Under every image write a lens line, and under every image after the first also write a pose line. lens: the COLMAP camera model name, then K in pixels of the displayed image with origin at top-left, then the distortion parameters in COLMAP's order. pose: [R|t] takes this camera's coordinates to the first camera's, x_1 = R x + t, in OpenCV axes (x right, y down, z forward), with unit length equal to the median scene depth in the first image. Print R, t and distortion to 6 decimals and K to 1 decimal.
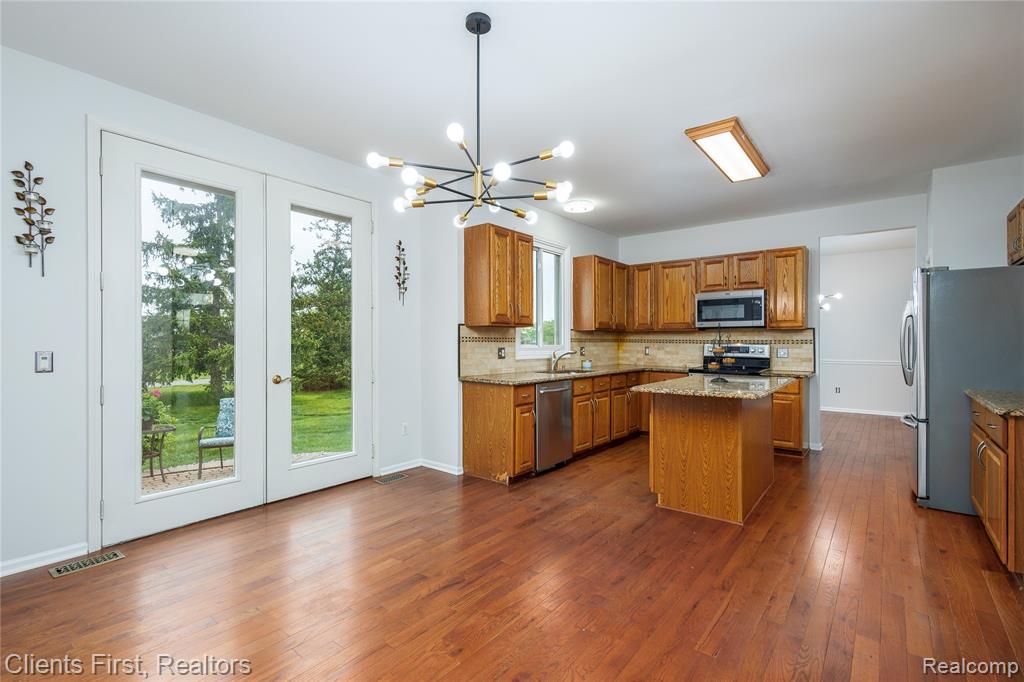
lens RADIAL K [[474.8, 0, 510.2], [0, 474.8, 342.2], [0, 0, 1]] dist [0.011414, -0.000857]
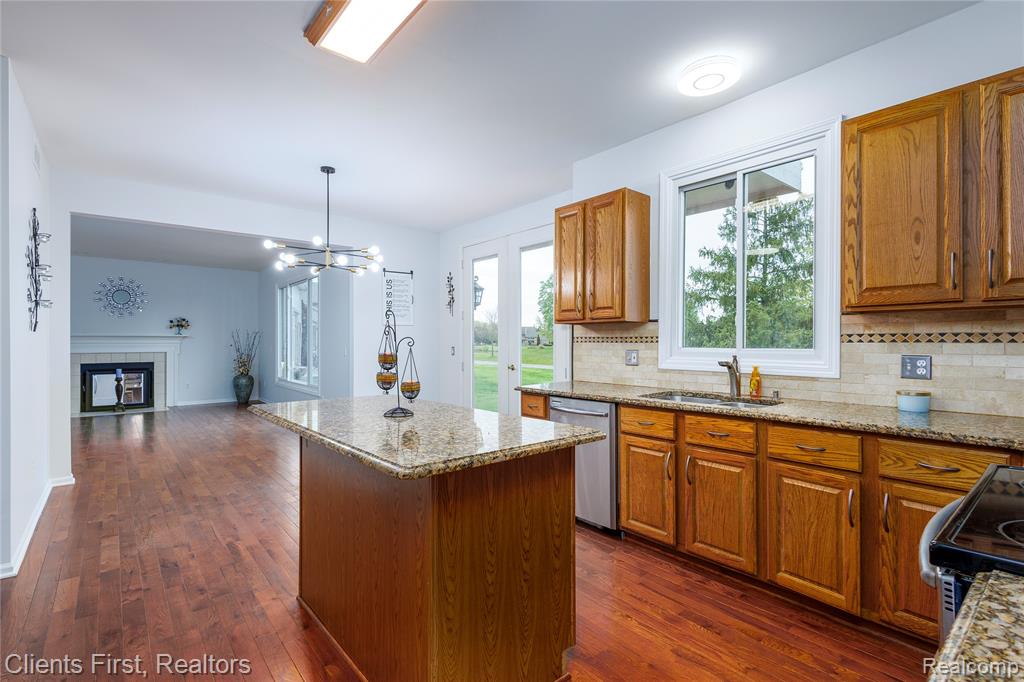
lens RADIAL K [[474.8, 0, 508.6], [0, 474.8, 342.4], [0, 0, 1]] dist [0.011414, -0.000857]
pose [[-0.205215, 0.001659, -0.978716, 0.636503], [0.002509, 0.999996, 0.001169, -0.001736], [0.978714, -0.002216, -0.205218, 0.825716]]
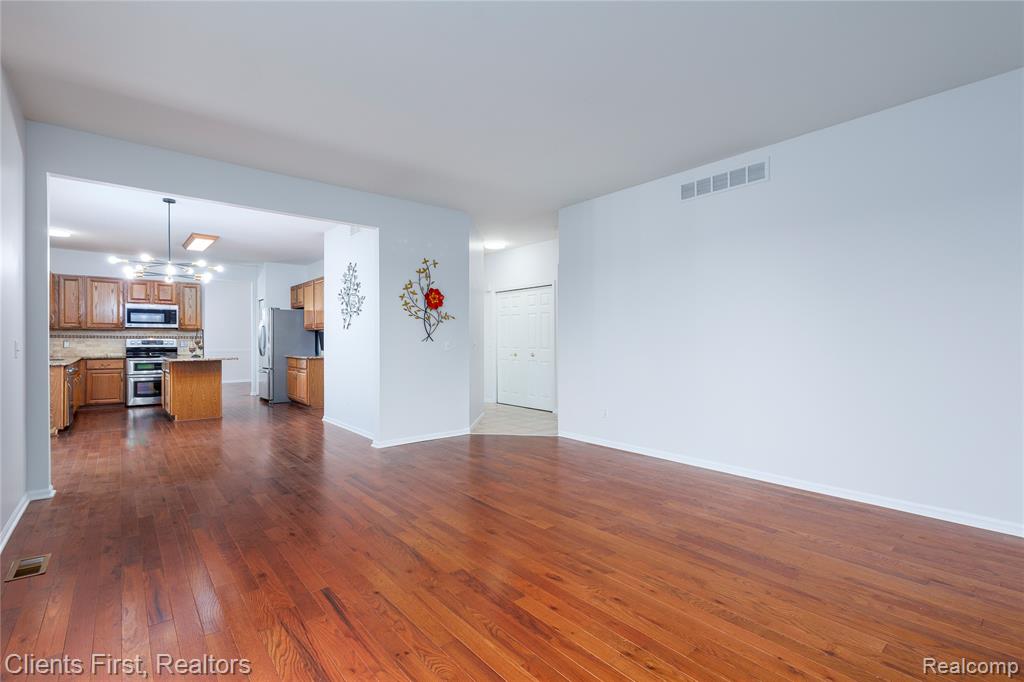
lens RADIAL K [[474.8, 0, 518.0], [0, 474.8, 338.0], [0, 0, 1]] dist [0.011414, -0.000857]
pose [[0.194520, 0.003048, 0.980894, -0.831644], [0.002664, 0.999990, -0.003636, 0.010482], [-0.980895, 0.003320, 0.194510, -0.464757]]
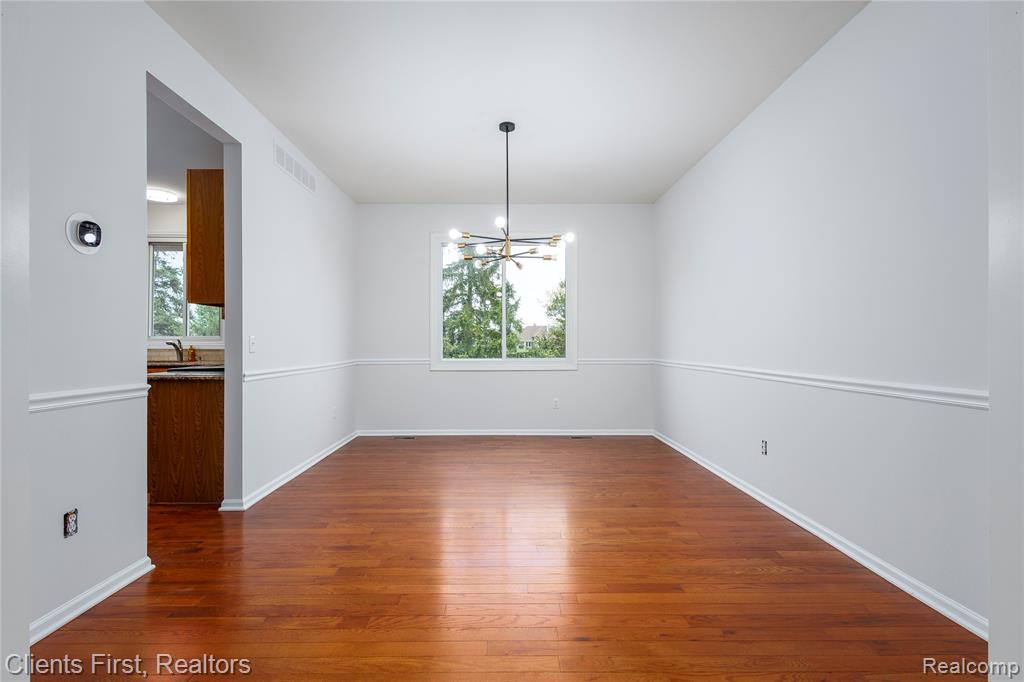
lens RADIAL K [[474.8, 0, 500.6], [0, 474.8, 342.5], [0, 0, 1]] dist [0.011414, -0.000857]
pose [[0.617797, -0.006246, -0.786312, 1.258696], [0.004786, 0.999980, -0.004183, 0.026062], [0.786323, -0.001179, 0.617815, 0.871855]]
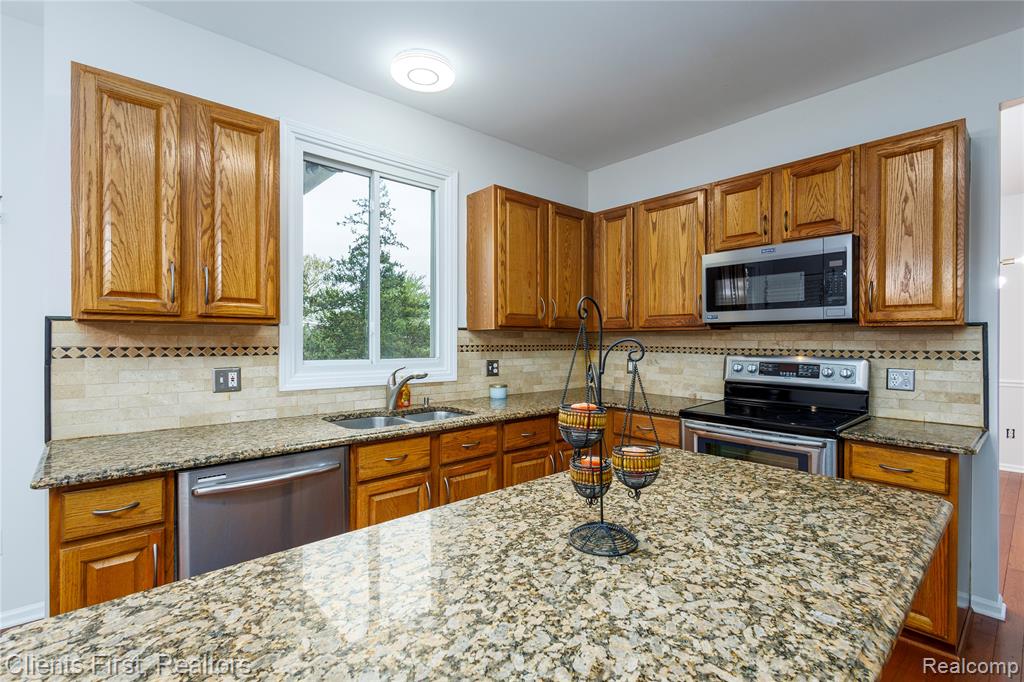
lens RADIAL K [[474.8, 0, 513.5], [0, 474.8, 342.3], [0, 0, 1]] dist [0.011414, -0.000857]
pose [[0.986386, 0.000890, -0.164443, 0.288519], [-0.000514, 0.999997, 0.002327, -0.012933], [0.164445, -0.002211, 0.986384, 0.499841]]
